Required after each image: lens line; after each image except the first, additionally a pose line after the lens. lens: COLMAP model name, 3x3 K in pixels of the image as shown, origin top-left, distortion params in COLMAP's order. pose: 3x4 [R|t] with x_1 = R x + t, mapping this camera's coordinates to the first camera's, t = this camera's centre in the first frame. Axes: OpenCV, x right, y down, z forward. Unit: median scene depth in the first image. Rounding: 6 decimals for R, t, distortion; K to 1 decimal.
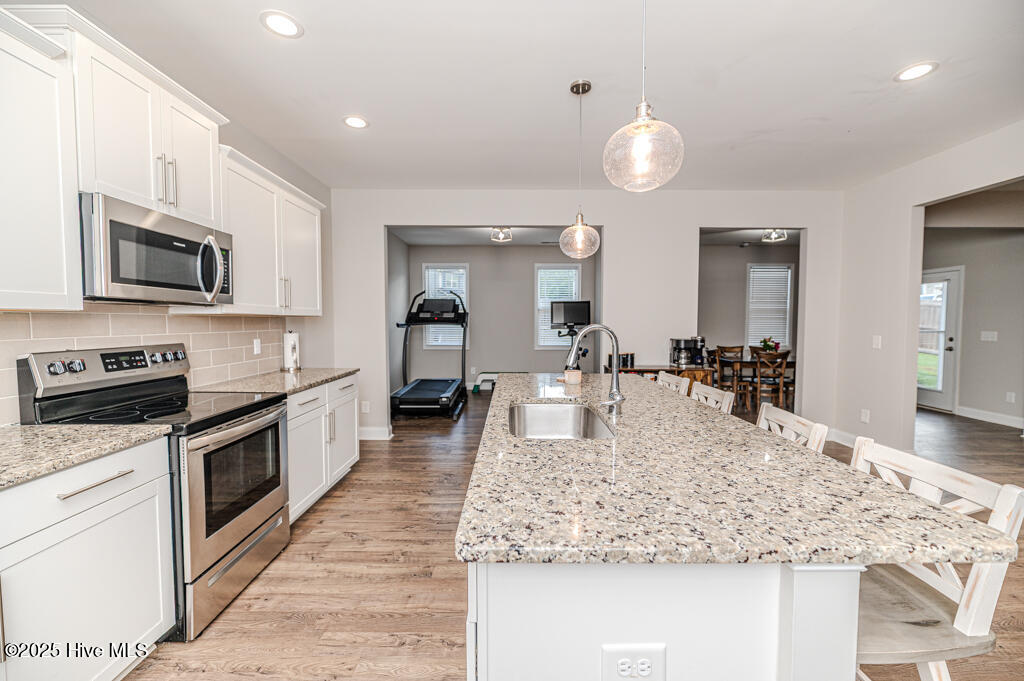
lens RADIAL K [[412.5, 0, 512.0], [0, 412.5, 340.5], [0, 0, 1]] dist [0.000236, -0.000002]
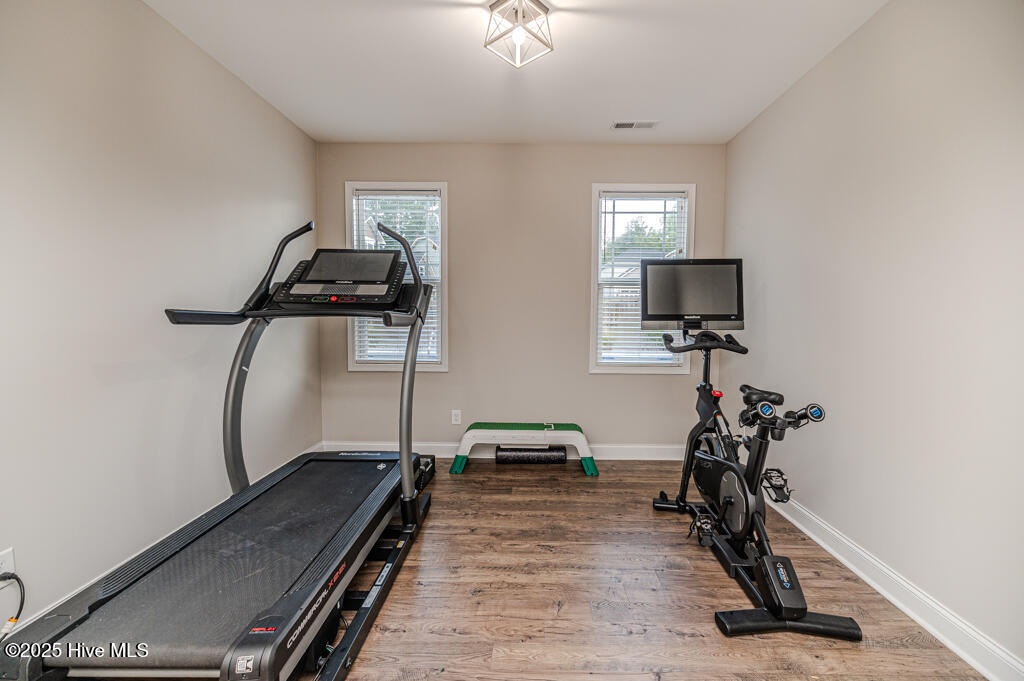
lens RADIAL K [[412.5, 0, 512.0], [0, 412.5, 340.5], [0, 0, 1]] dist [0.000236, -0.000002]
pose [[0.999162, 0.009591, -0.039801, -0.015671], [-0.008978, 0.999839, 0.015557, -0.023134], [0.039944, -0.015186, 0.999087, 0.625924]]
